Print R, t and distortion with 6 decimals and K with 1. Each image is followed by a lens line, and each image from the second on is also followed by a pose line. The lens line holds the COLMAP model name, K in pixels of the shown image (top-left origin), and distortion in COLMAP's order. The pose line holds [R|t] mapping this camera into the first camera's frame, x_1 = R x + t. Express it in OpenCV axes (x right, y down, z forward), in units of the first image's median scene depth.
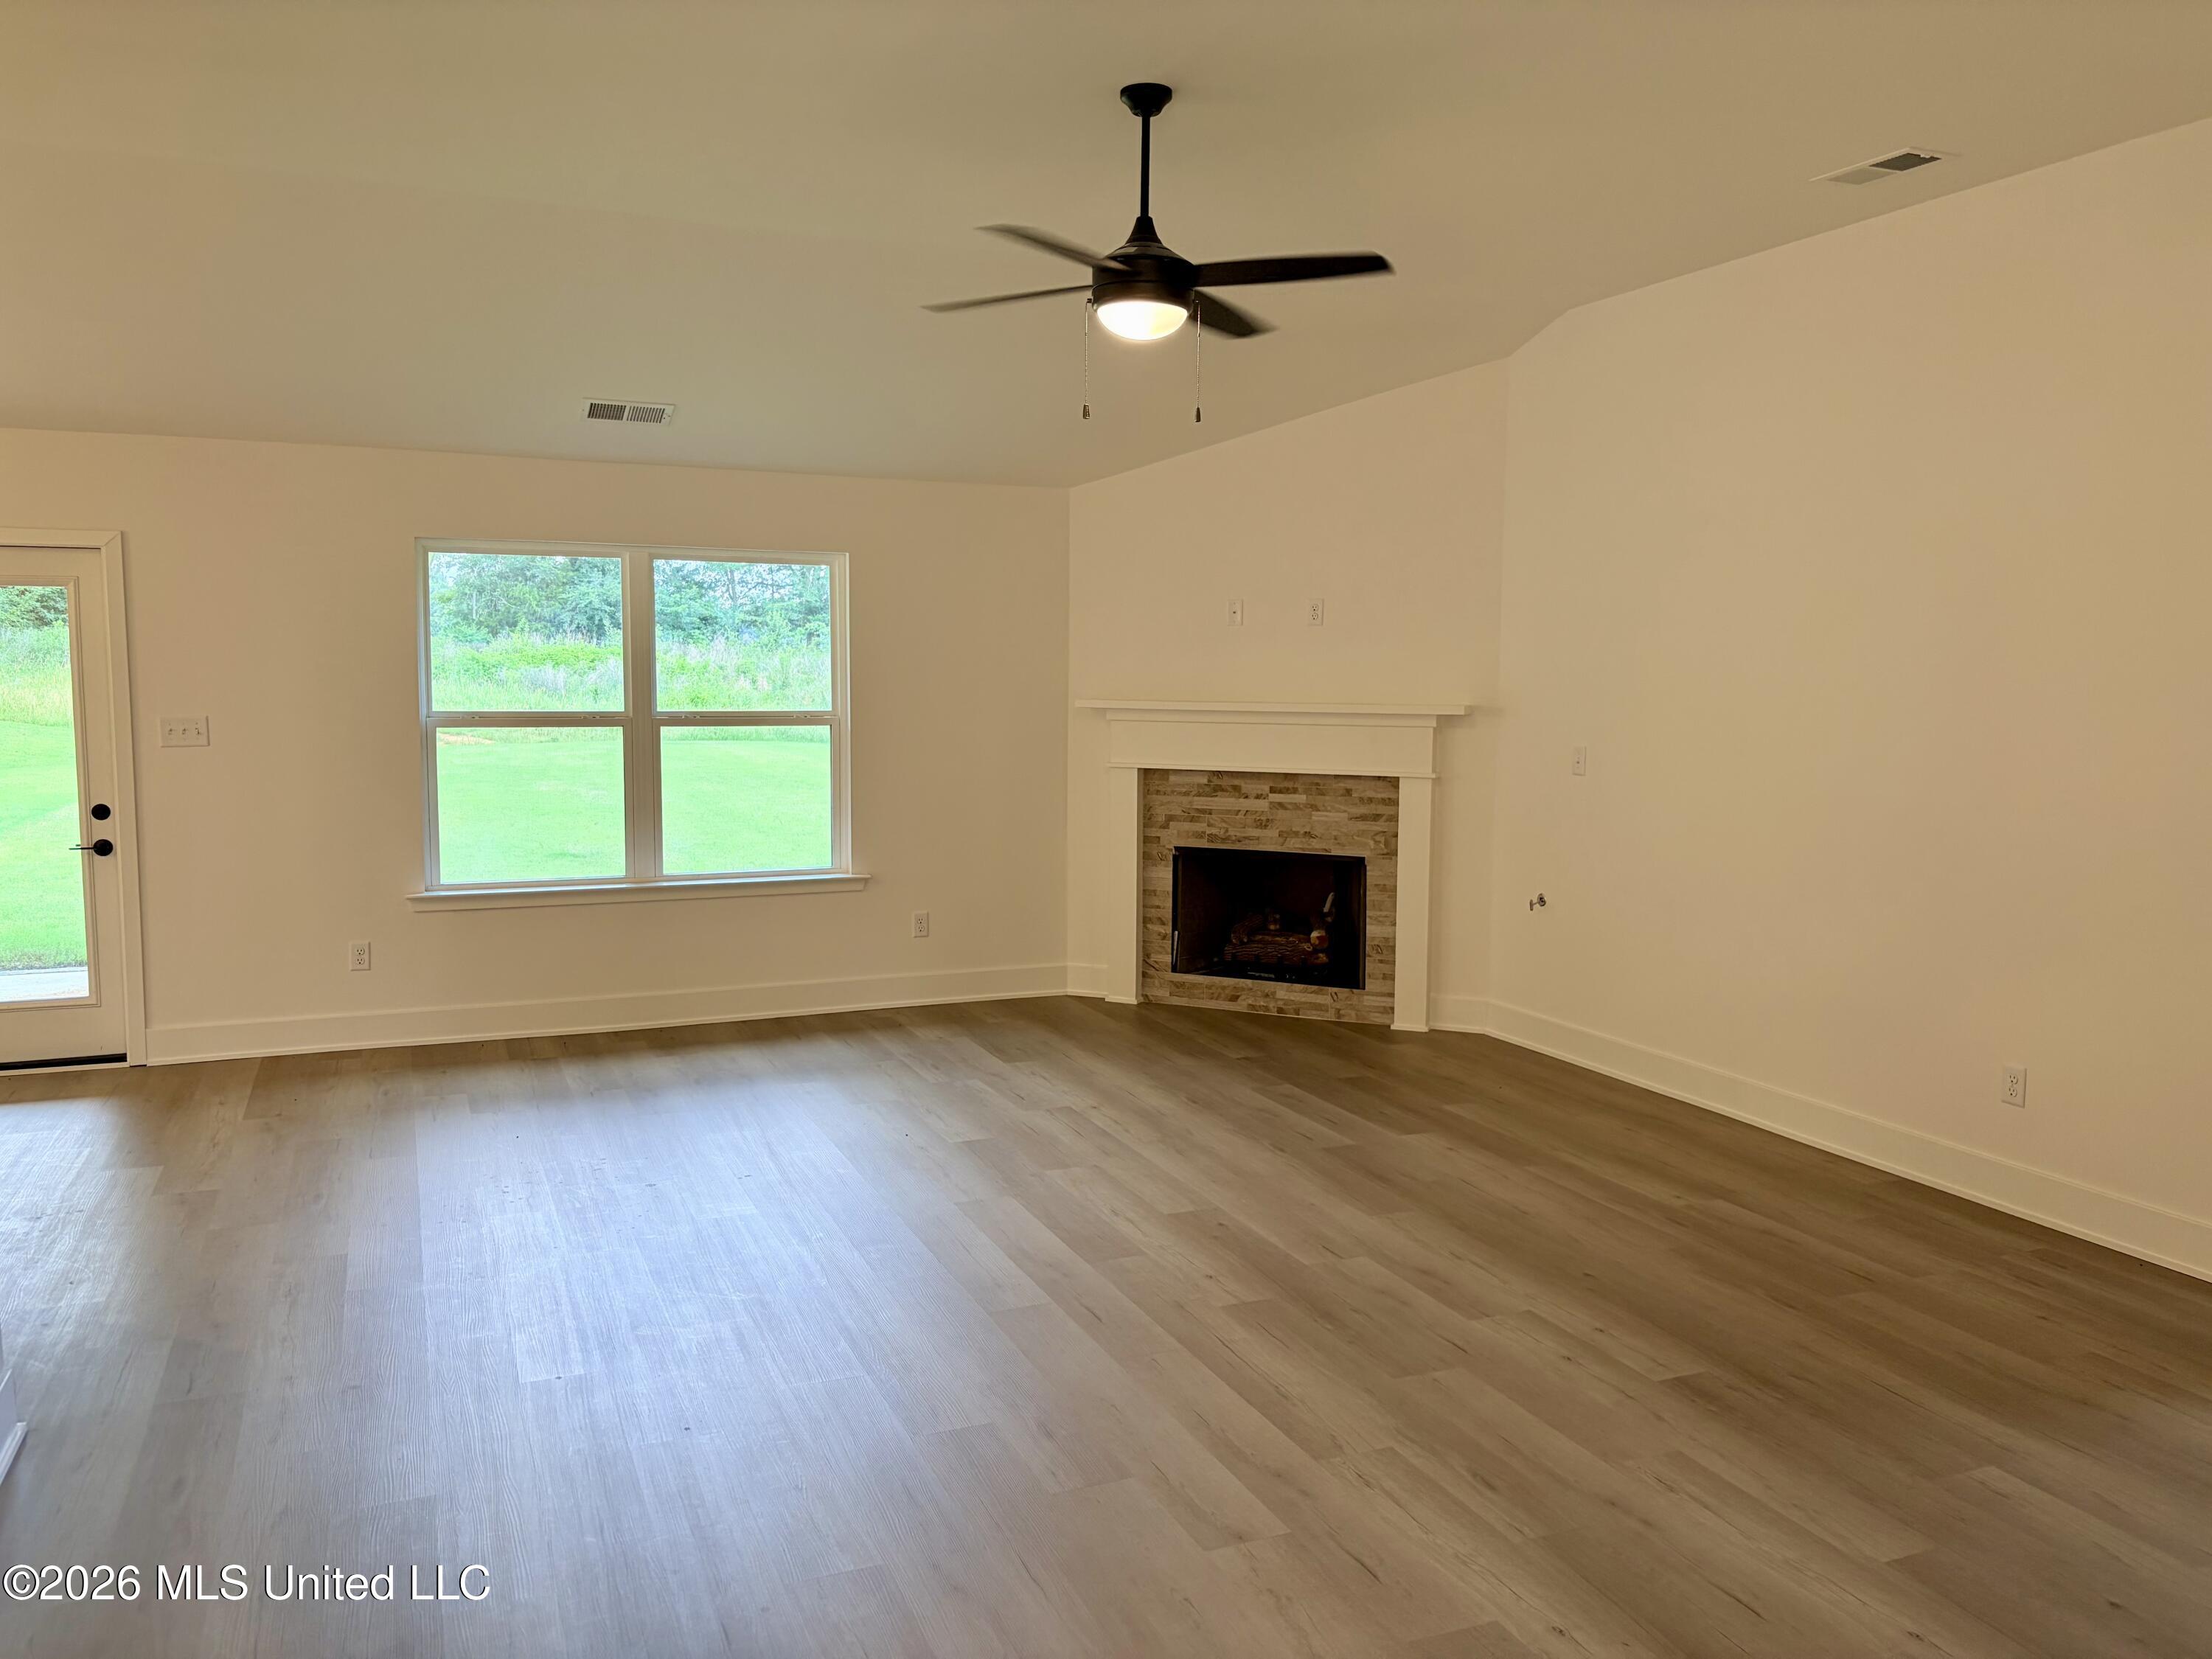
lens RADIAL K [[1655.4, 0, 1116.1], [0, 1655.4, 826.9], [0, 0, 1]] dist [0.077452, -0.090740]
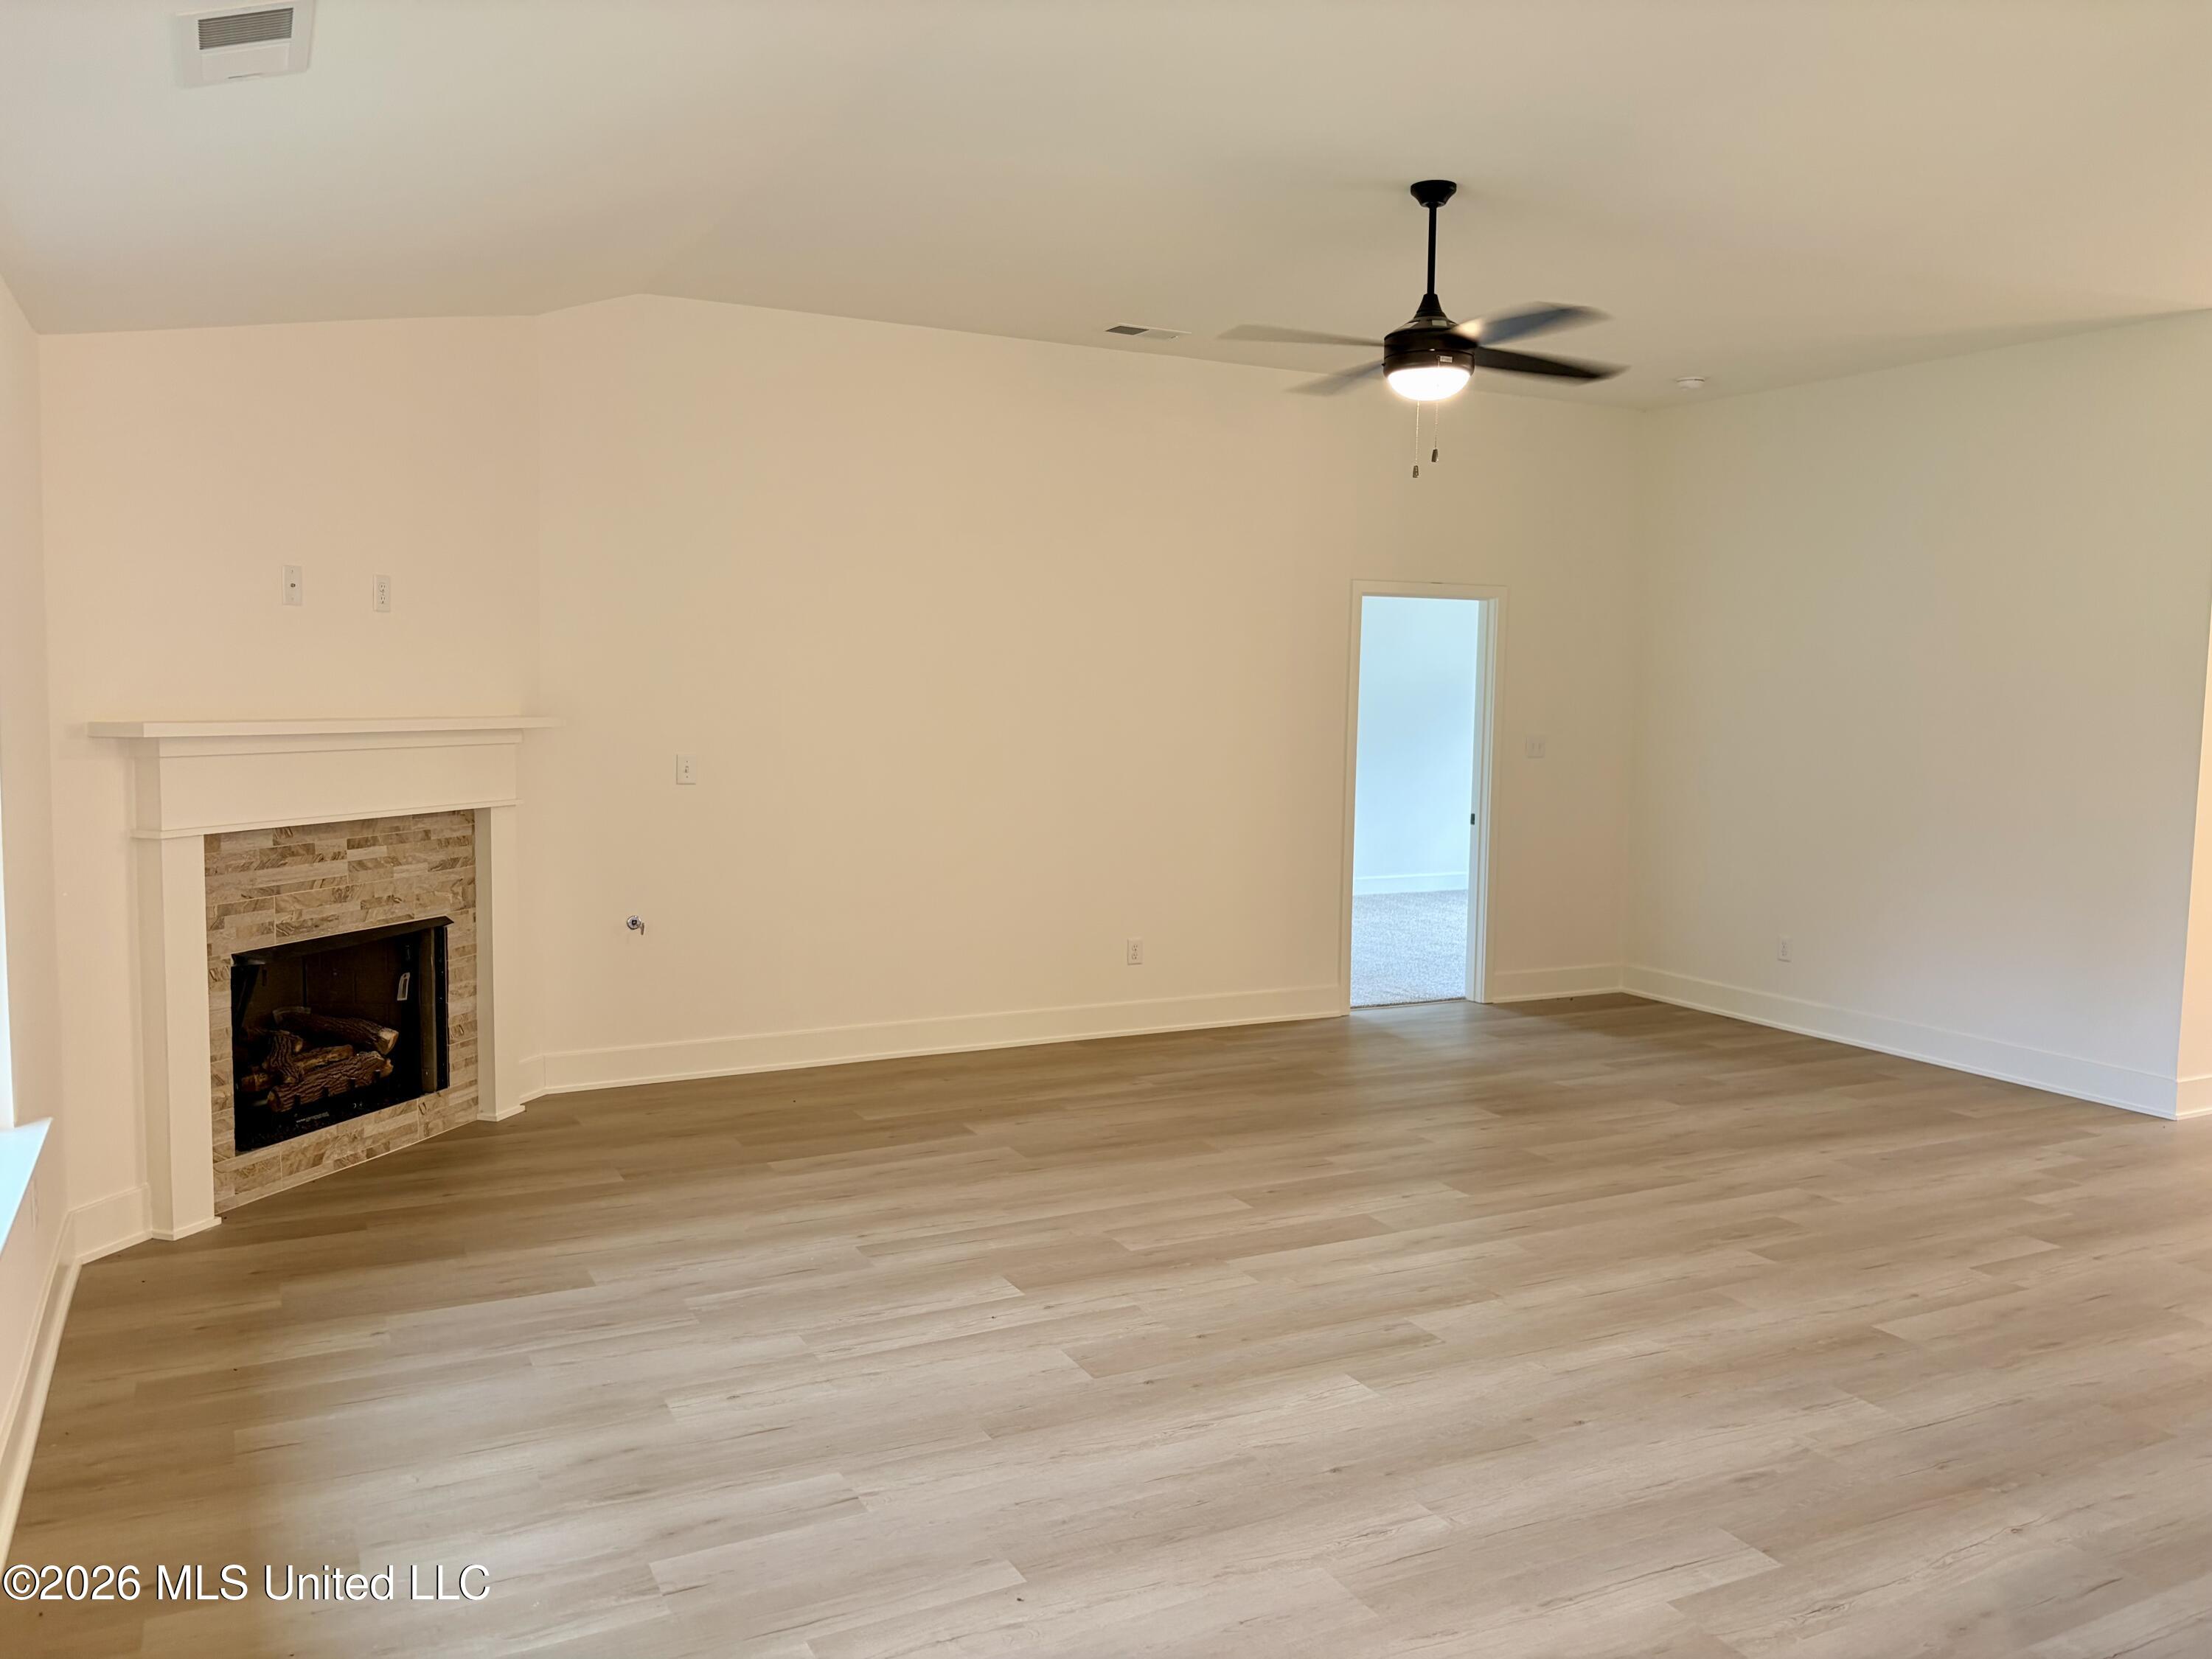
lens RADIAL K [[1655.4, 0, 1116.1], [0, 1655.4, 826.9], [0, 0, 1]] dist [0.077452, -0.090740]
pose [[-0.062471, -0.095690, 0.993449, -0.636178], [0.082336, 0.991506, 0.100680, -0.075331], [-0.994645, 0.088087, -0.054061, 0.728464]]
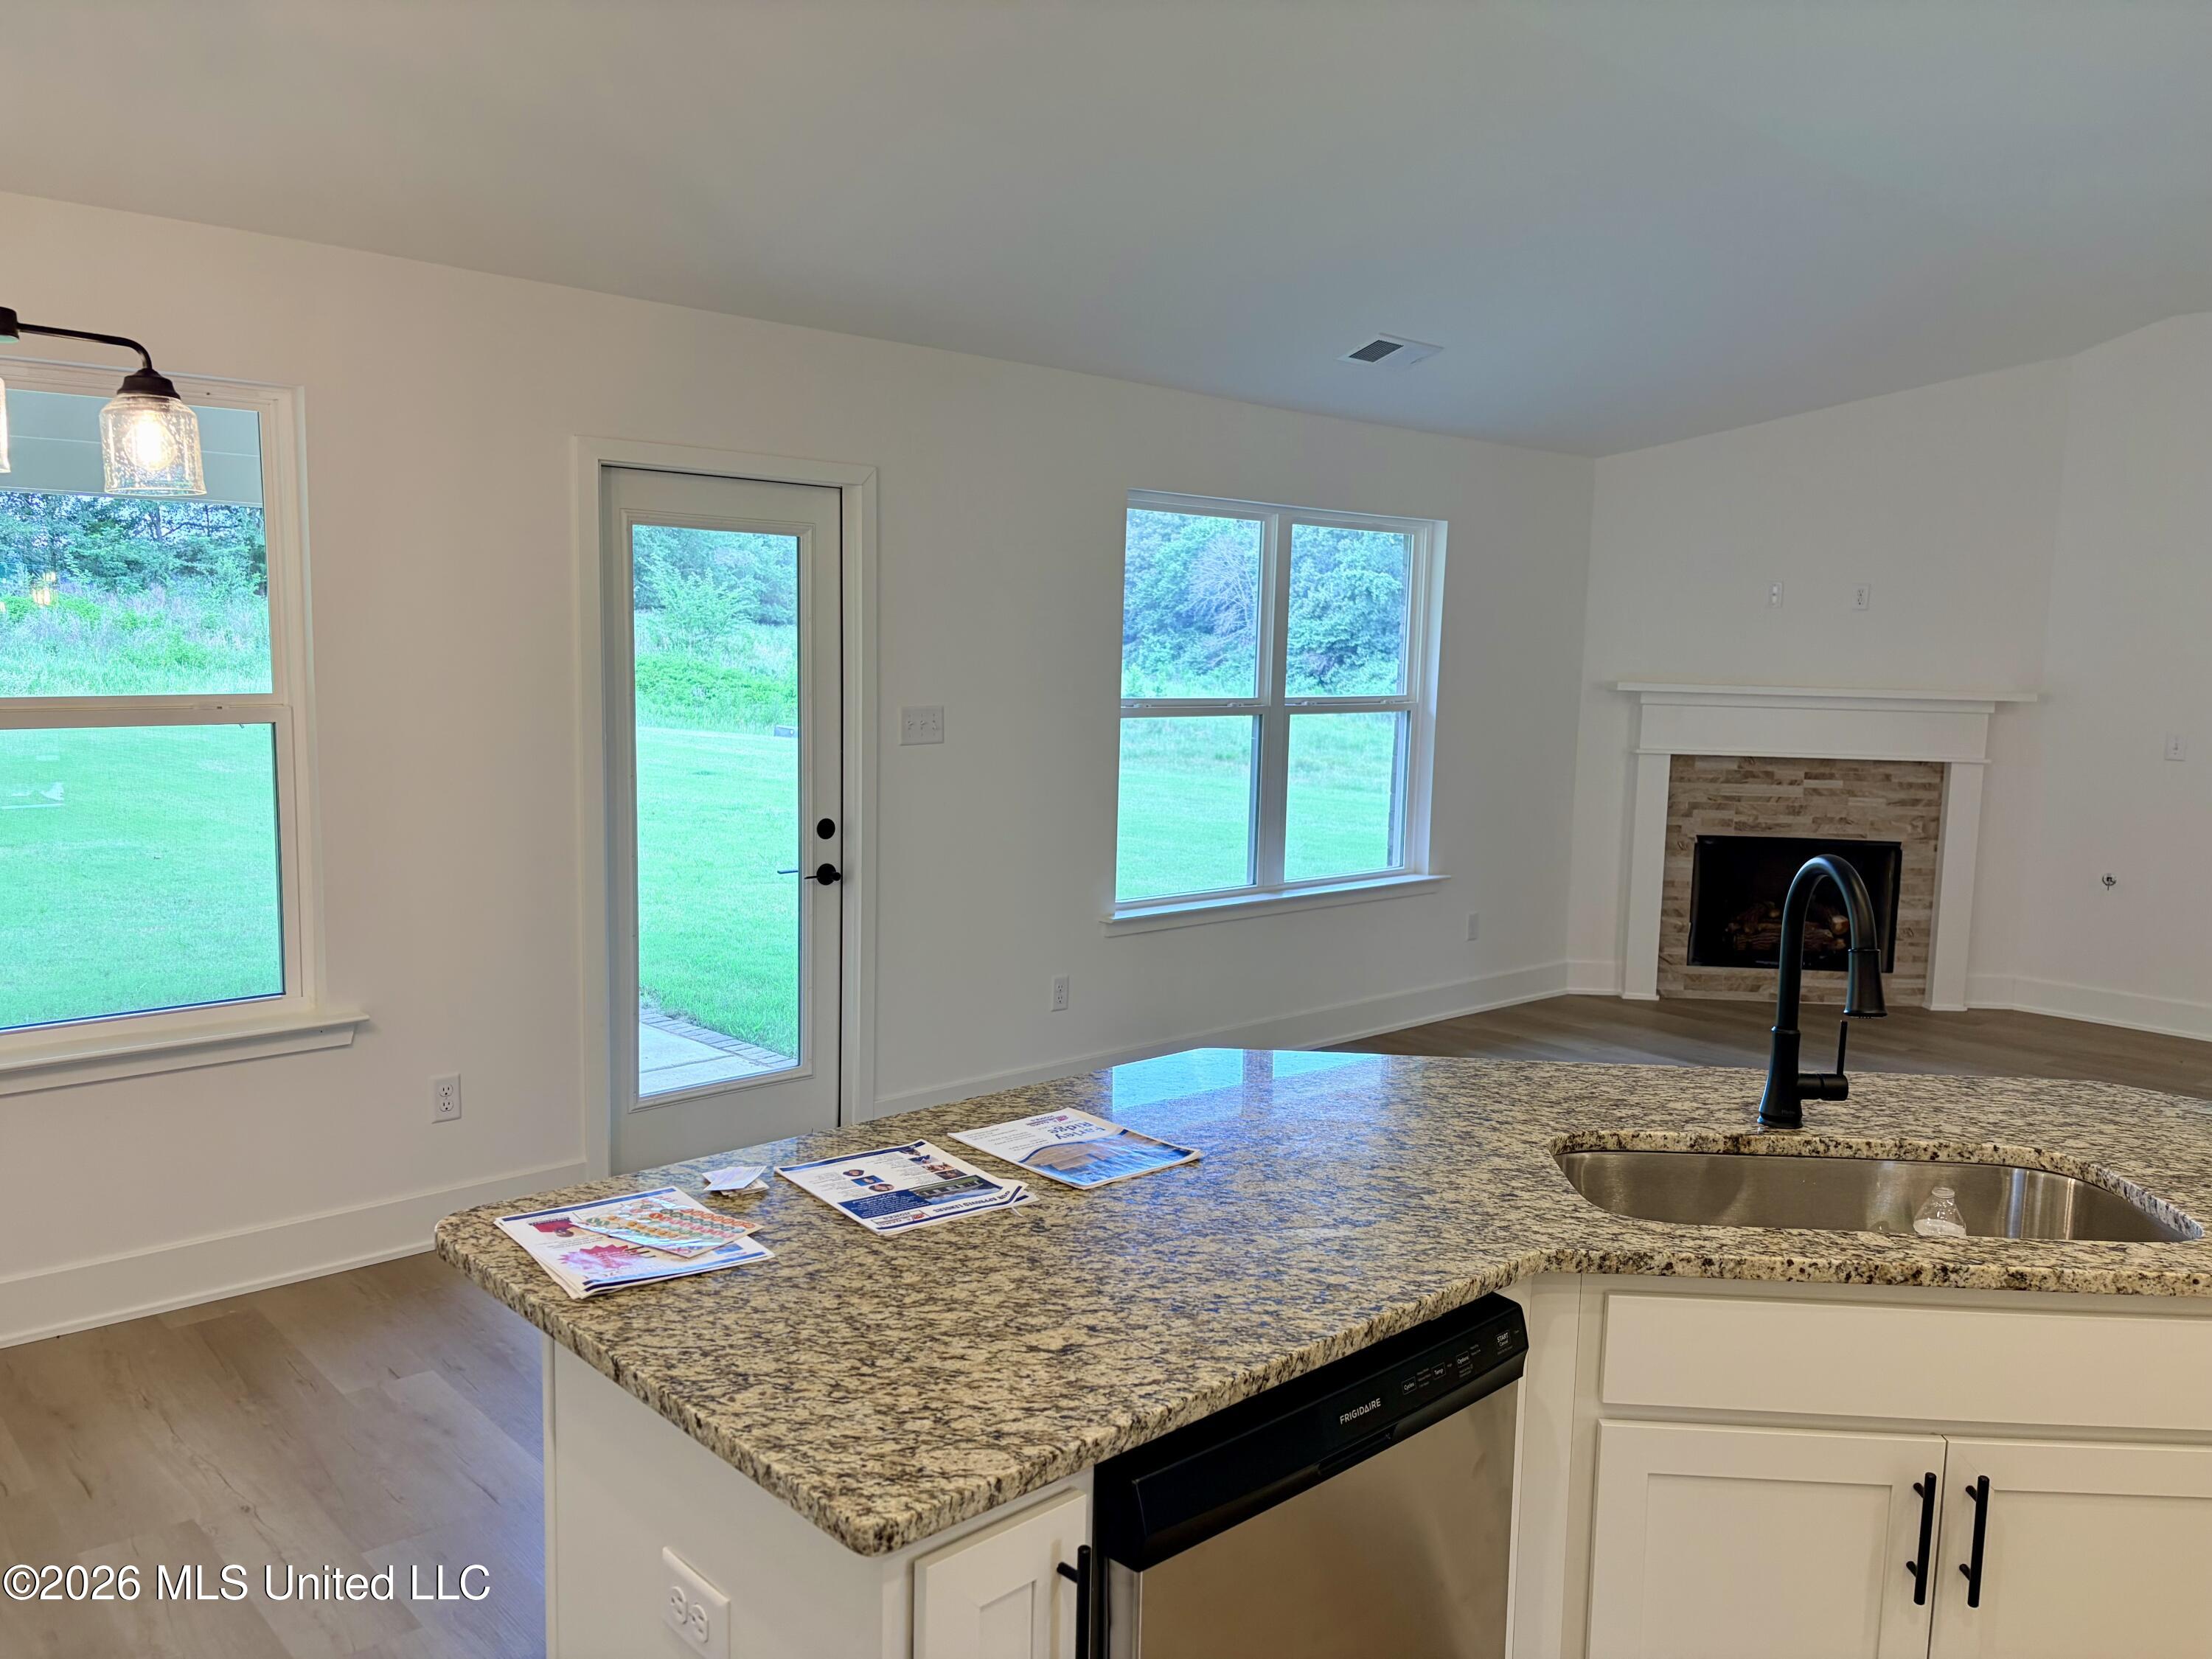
lens RADIAL K [[1655.4, 0, 1116.1], [0, 1655.4, 826.9], [0, 0, 1]] dist [0.077452, -0.090740]
pose [[0.942364, -0.022962, 0.333800, -0.637267], [0.016168, 0.999602, 0.023117, -0.022021], [-0.334198, -0.016387, 0.942360, 0.201443]]
